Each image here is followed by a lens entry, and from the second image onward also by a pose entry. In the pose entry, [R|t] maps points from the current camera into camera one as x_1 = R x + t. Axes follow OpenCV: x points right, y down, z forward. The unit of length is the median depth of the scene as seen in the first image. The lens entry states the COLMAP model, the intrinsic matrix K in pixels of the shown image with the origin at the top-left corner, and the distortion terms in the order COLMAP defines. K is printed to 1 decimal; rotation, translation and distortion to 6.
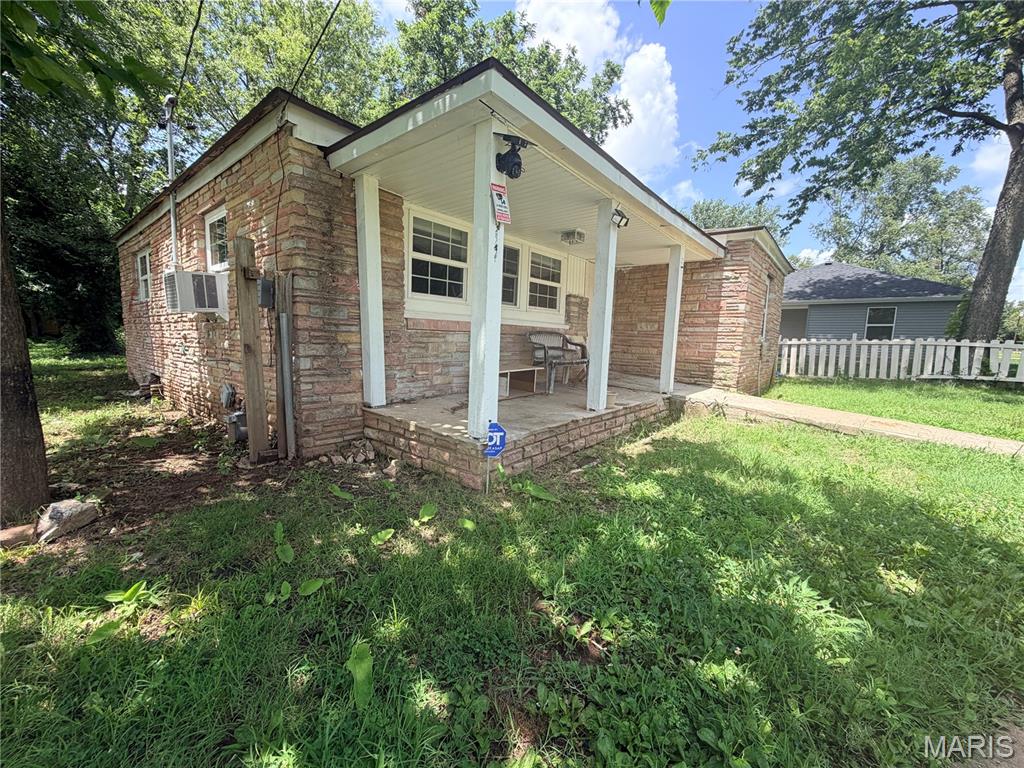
lens RADIAL K [[406.1, 0, 512.7], [0, 406.1, 384.5], [0, 0, 1]] dist [-0.001151, 0.000475]
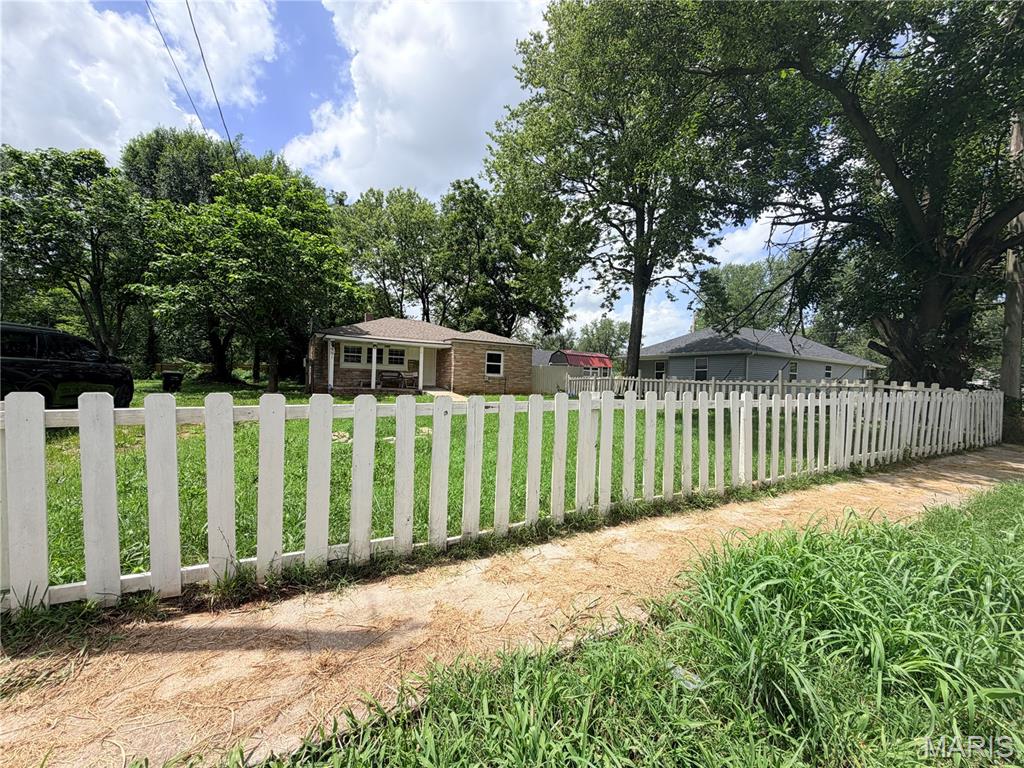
lens RADIAL K [[406.1, 0, 515.1], [0, 406.1, 387.1], [0, 0, 1]] dist [-0.001151, 0.000475]
pose [[0.922216, 0.015485, -0.386365, 2.415493], [-0.056266, 0.993937, -0.094467, 0.271219], [0.382559, 0.108858, 0.917496, -1.757364]]
